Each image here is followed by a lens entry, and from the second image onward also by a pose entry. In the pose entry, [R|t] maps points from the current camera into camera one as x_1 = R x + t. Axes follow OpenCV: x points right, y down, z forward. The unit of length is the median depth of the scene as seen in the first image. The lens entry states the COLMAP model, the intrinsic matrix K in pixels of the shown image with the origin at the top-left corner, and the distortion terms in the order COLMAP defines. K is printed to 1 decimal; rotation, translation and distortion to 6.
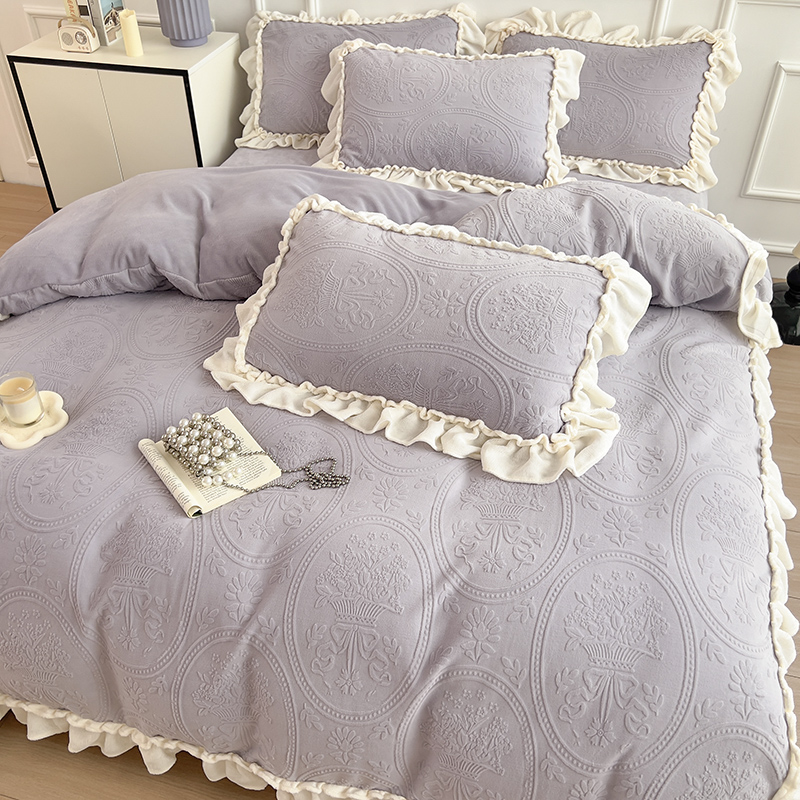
lens RADIAL K [[771.4, 0, 400.0], [0, 771.4, 400.0], [0, 0, 1]] dist [0.011533, 0.017355]
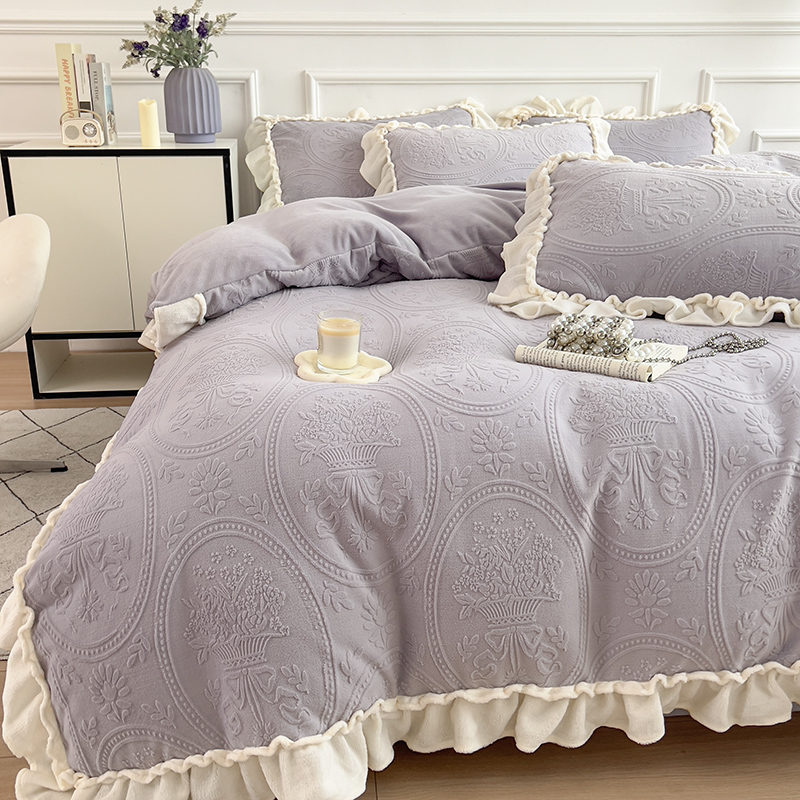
lens RADIAL K [[904.1, 0, 400.0], [0, 904.1, 400.0], [0, 0, 1]] dist [0.124055, -0.279558]
pose [[0.943222, -0.111014, 0.313063, -0.473510], [0.211845, 0.926985, -0.309548, 0.237411], [-0.255840, 0.358293, 0.897871, 0.084755]]
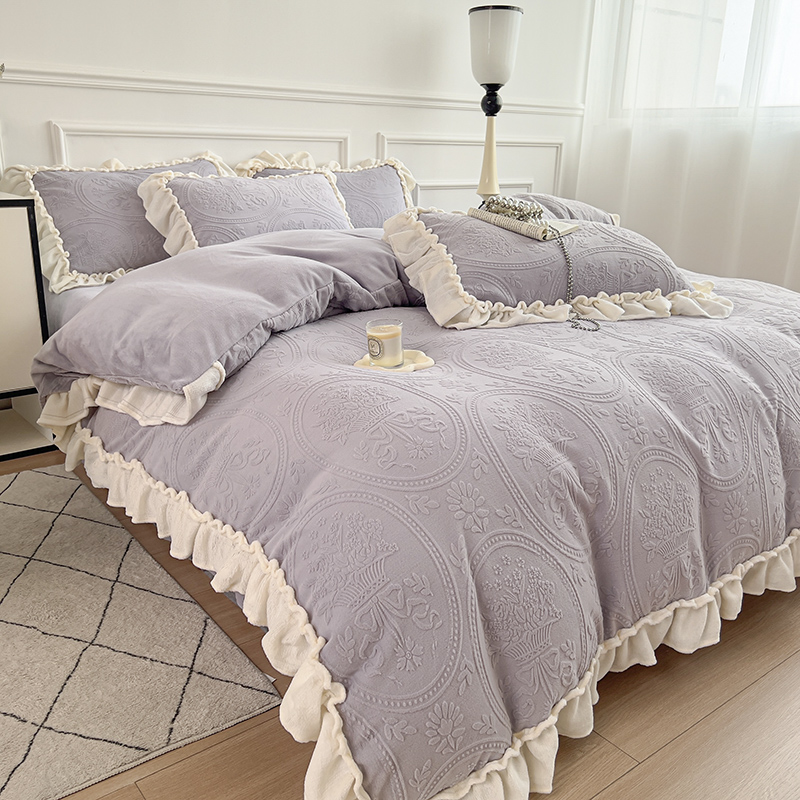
lens RADIAL K [[771.4, 0, 400.0], [0, 771.4, 400.0], [0, 0, 1]] dist [0.011533, 0.017355]
pose [[0.601032, -0.239786, 0.762406, -0.780921], [0.487231, 0.866099, -0.111703, 0.080887], [-0.633535, 0.438605, 0.637385, 0.275987]]
